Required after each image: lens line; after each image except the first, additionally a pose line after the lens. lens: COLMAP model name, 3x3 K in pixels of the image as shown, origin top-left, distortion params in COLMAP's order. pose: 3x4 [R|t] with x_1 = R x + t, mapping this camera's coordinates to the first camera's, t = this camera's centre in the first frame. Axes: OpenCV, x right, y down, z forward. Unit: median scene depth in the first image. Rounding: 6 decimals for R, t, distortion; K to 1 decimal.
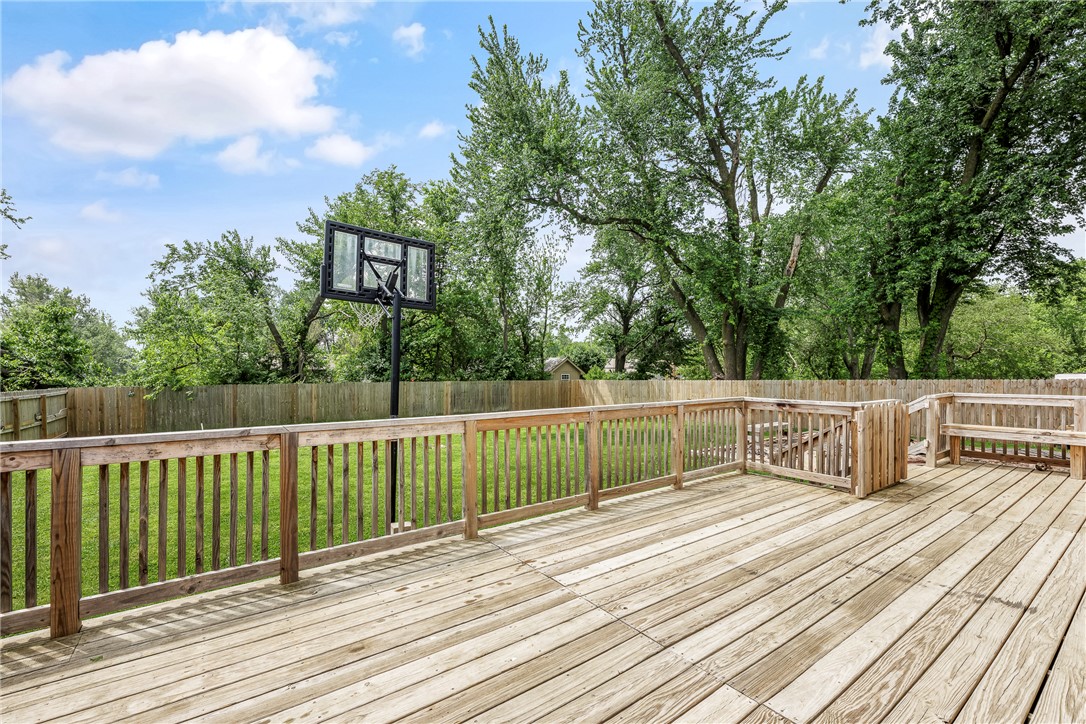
lens RADIAL K [[477.0, 0, 538.6], [0, 477.0, 363.5], [0, 0, 1]] dist [0.000976, -0.000121]
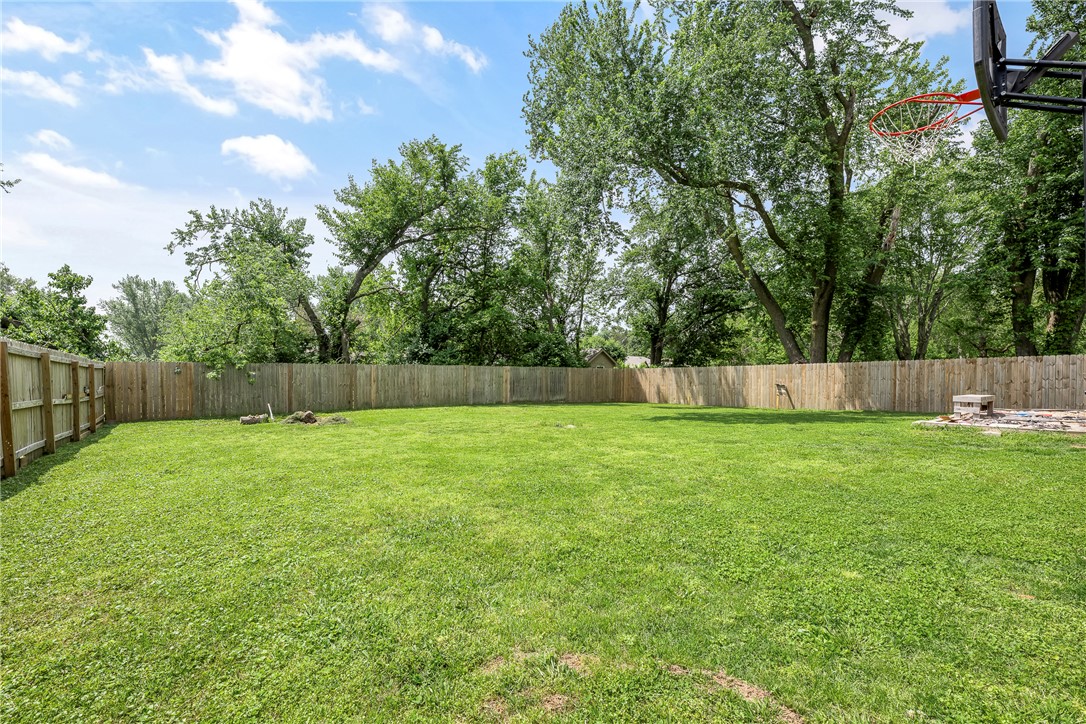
lens RADIAL K [[477.0, 0, 541.6], [0, 477.0, 370.0], [0, 0, 1]] dist [-0.000523, 0.000950]
pose [[0.998719, 0.003180, 0.050498, -0.169311], [-0.003596, 0.999960, 0.008134, 0.036017], [-0.050470, -0.008305, 0.998691, 0.081071]]
